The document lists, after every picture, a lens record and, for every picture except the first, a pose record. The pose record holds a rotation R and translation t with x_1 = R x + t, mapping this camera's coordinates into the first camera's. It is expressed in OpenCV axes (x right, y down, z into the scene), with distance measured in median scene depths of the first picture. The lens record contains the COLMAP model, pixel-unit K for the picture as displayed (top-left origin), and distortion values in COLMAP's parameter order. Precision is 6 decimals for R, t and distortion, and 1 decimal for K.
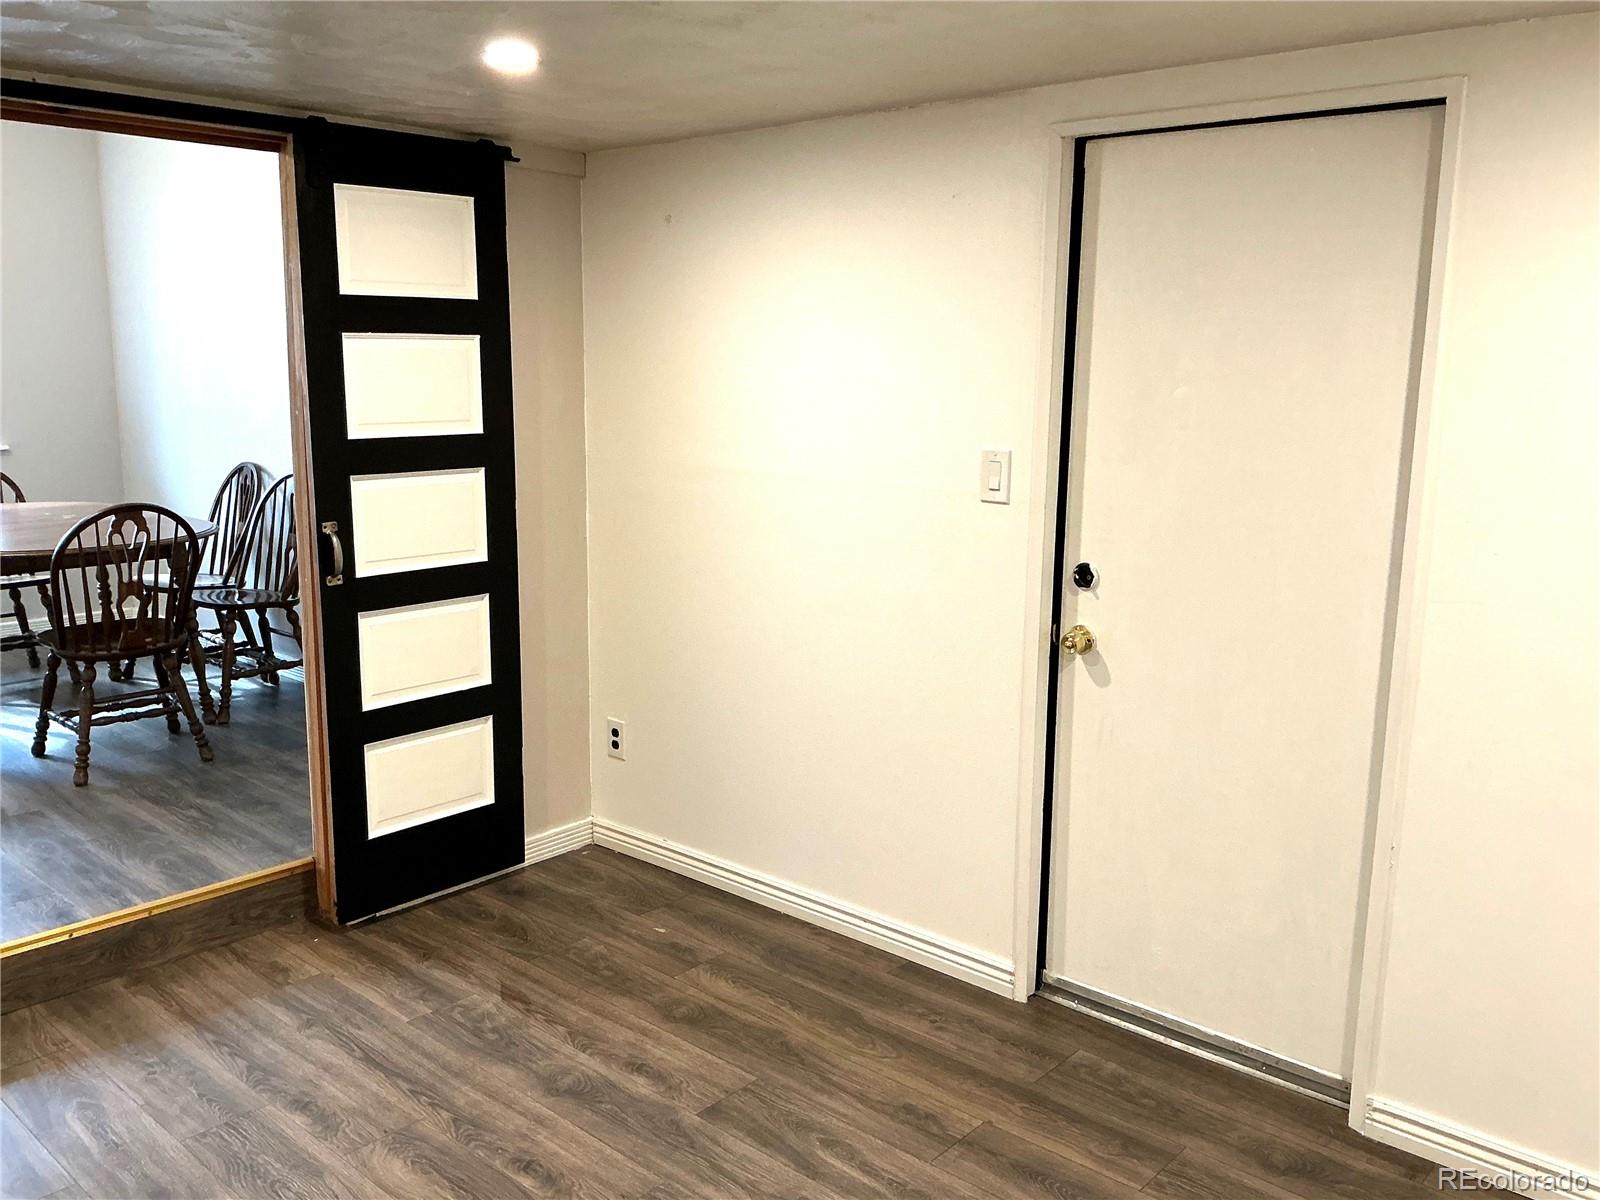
lens RADIAL K [[1330.3, 0, 800.0], [0, 1330.3, 600.0], [0, 0, 1]] dist [-0.004439, -0.014477]
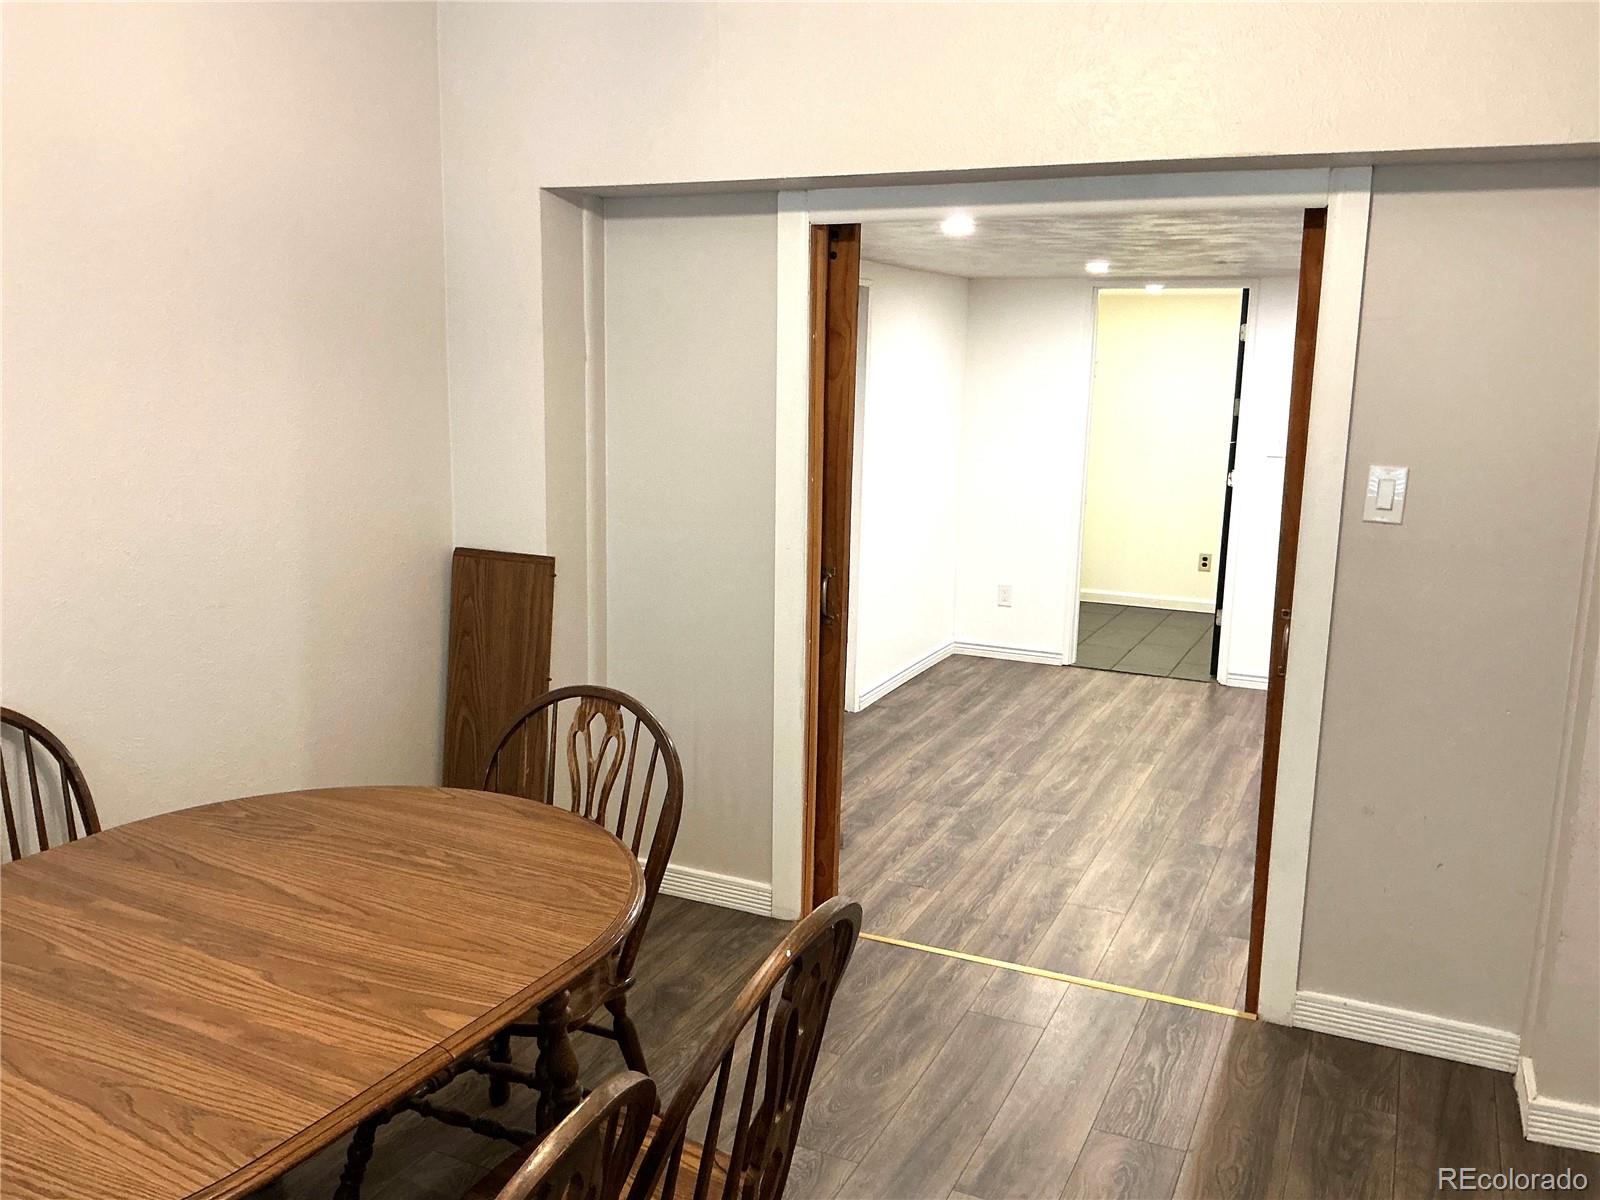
lens RADIAL K [[1293.7, 0, 800.0], [0, 1293.7, 600.0], [0, 0, 1]] dist [-0.035793, -0.000980]
pose [[-0.287688, -0.196065, 0.937440, -1.622768], [0.157541, 0.955799, 0.248252, -0.367827], [-0.944678, 0.219104, -0.244083, 1.561508]]
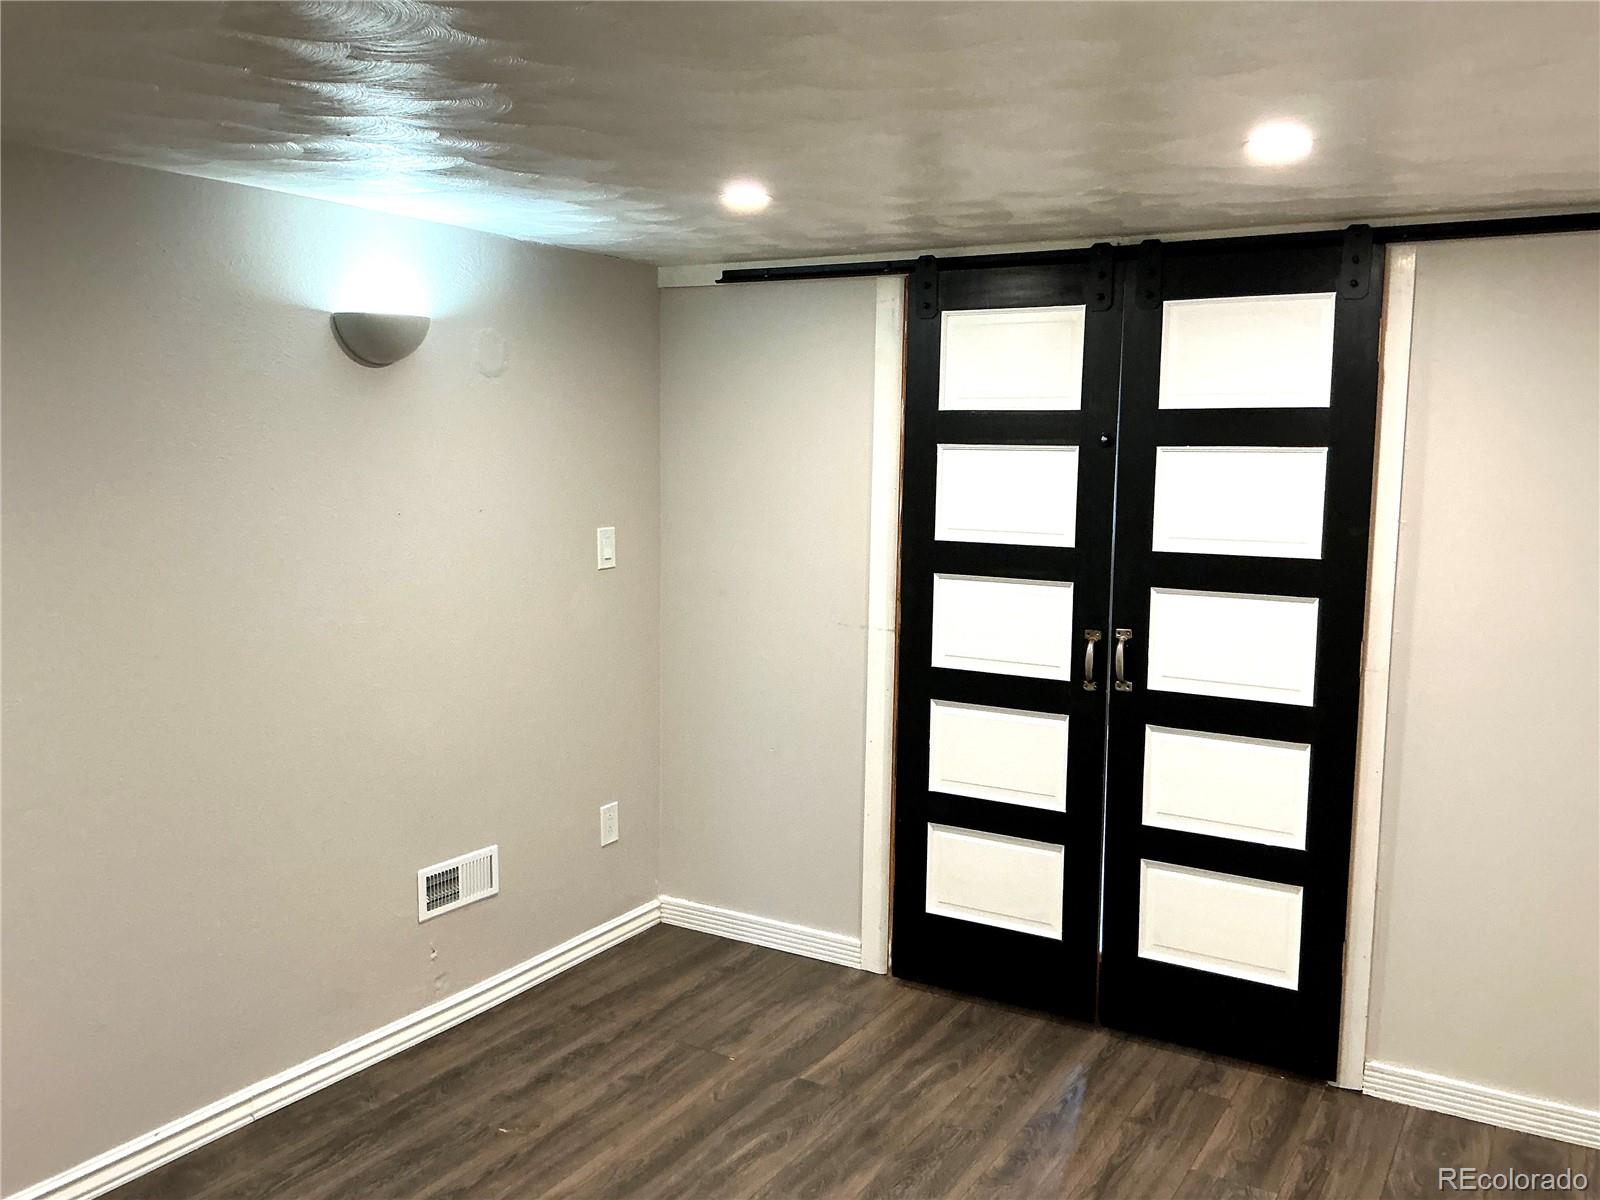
lens RADIAL K [[1227.9, 0, 799.0], [0, 1227.9, 568.6], [0, 0, 1]] dist [-0.076014, -0.001668]
pose [[0.170473, 0.090655, -0.981183, 0.495696], [-0.192446, 0.979646, 0.057077, -0.105005], [0.966387, 0.179094, 0.184449, 0.559391]]
